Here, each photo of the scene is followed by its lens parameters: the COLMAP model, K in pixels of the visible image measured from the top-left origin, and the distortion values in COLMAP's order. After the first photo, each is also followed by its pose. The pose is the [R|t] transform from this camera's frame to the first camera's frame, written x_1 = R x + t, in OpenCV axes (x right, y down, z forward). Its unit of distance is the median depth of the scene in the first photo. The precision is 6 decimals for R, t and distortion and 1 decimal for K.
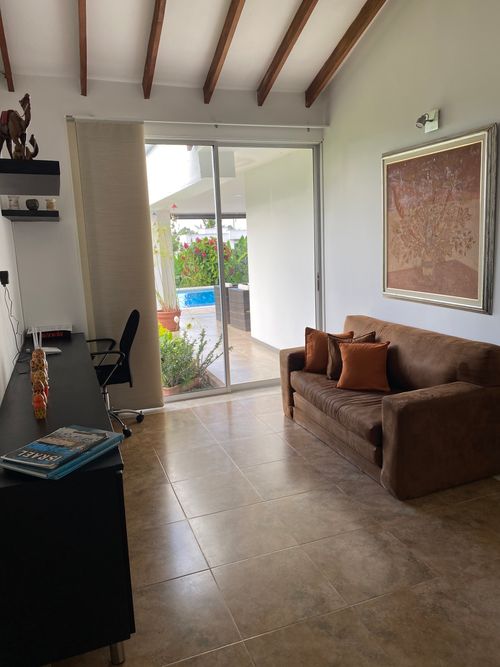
lens RADIAL K [[510.5, 0, 250.0], [0, 510.5, 333.5], [0, 0, 1]] dist [0.001773, 0.005639]
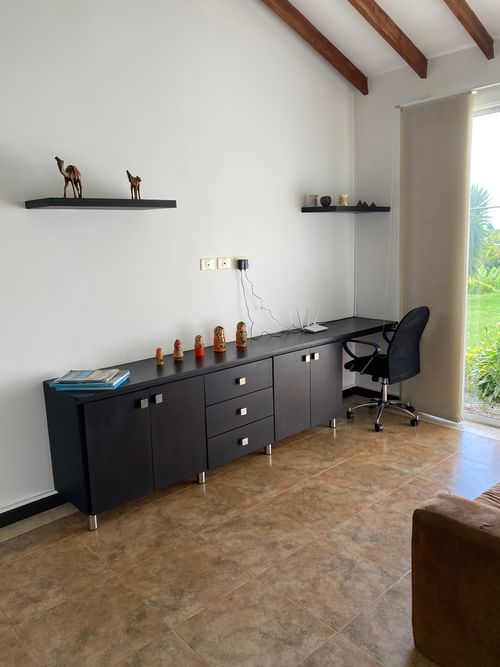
lens RADIAL K [[510.5, 0, 250.0], [0, 510.5, 333.5], [0, 0, 1]] dist [0.001773, 0.005639]
pose [[0.356971, 0.195019, -0.913531, 0.555575], [-0.146390, 0.977559, 0.151485, -0.100419], [0.922574, 0.079656, 0.377509, 0.393384]]
